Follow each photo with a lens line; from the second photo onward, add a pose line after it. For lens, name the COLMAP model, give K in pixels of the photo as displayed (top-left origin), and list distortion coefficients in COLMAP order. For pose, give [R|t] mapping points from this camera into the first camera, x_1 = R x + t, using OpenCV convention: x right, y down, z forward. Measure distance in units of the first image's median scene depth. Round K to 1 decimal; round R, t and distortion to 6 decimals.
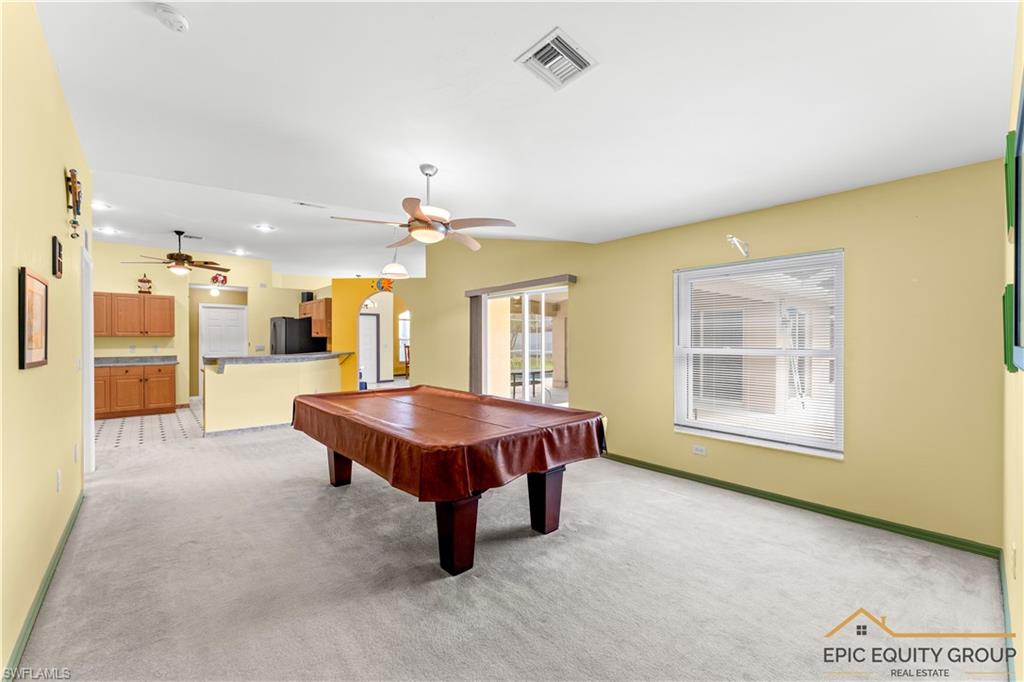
lens RADIAL K [[416.0, 0, 506.9], [0, 416.0, 342.7], [0, 0, 1]] dist [0.001090, -0.000640]
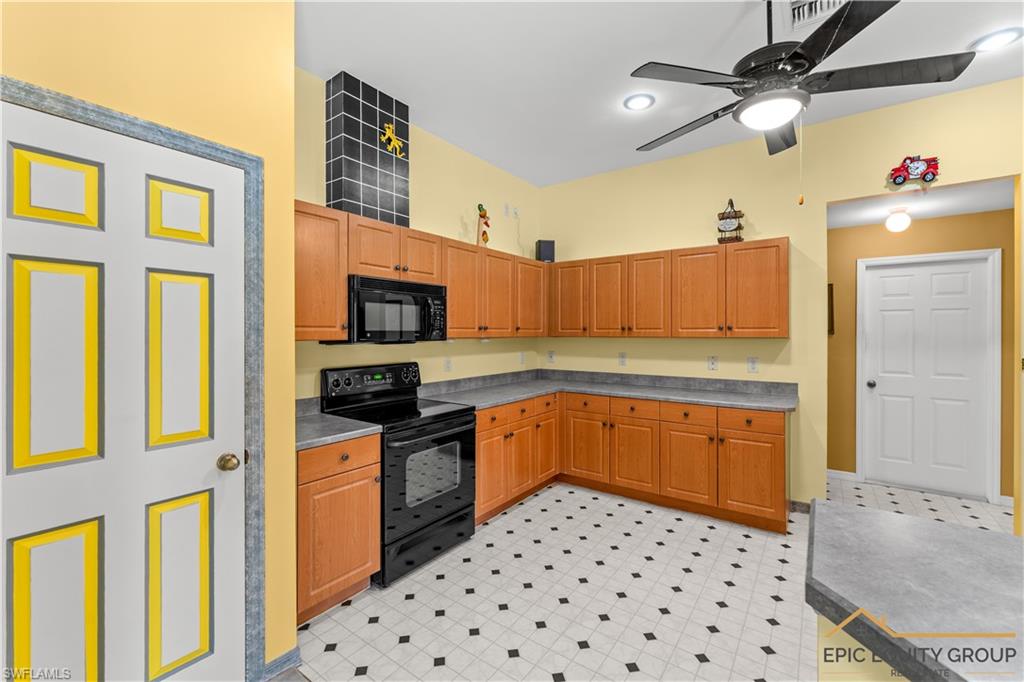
lens RADIAL K [[429.9, 0, 512.3], [0, 429.9, 336.7], [0, 0, 1]] dist [-0.005029, 0.000041]
pose [[0.230778, 0.005147, -0.972993, -0.462260], [-0.003628, 0.999984, 0.004429, -0.016811], [0.973000, 0.002508, 0.230792, 0.651752]]
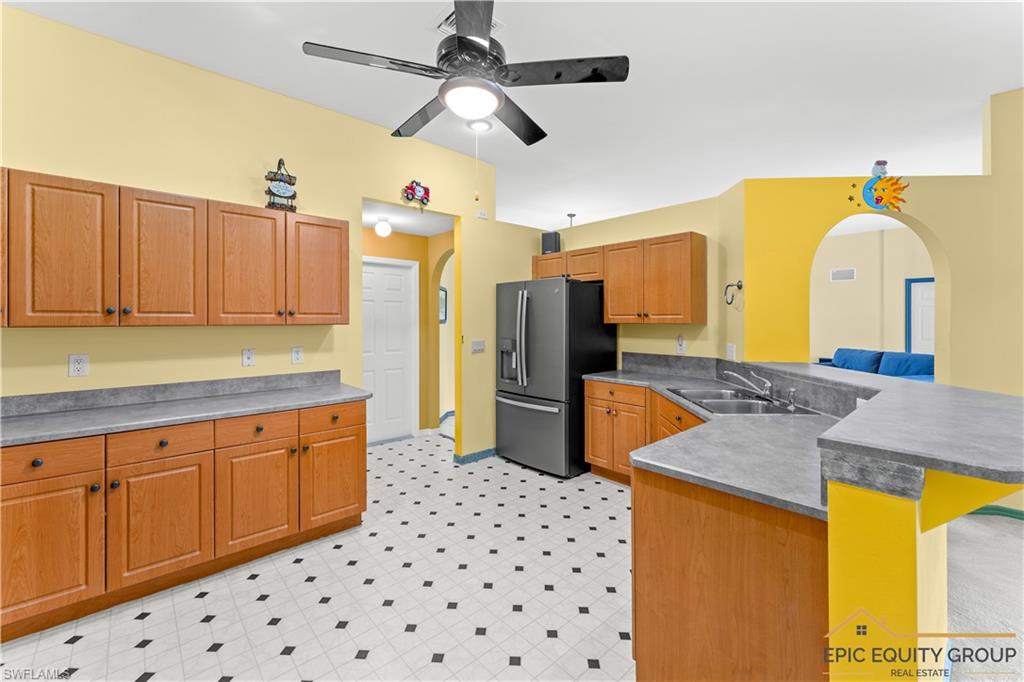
lens RADIAL K [[416.0, 0, 516.9], [0, 416.0, 321.9], [0, 0, 1]] dist [0.001090, -0.000640]
pose [[0.999682, -0.002975, 0.025052, -0.656361], [0.002927, 0.999994, 0.001947, -0.017288], [-0.025057, -0.001873, 0.999684, 0.607552]]
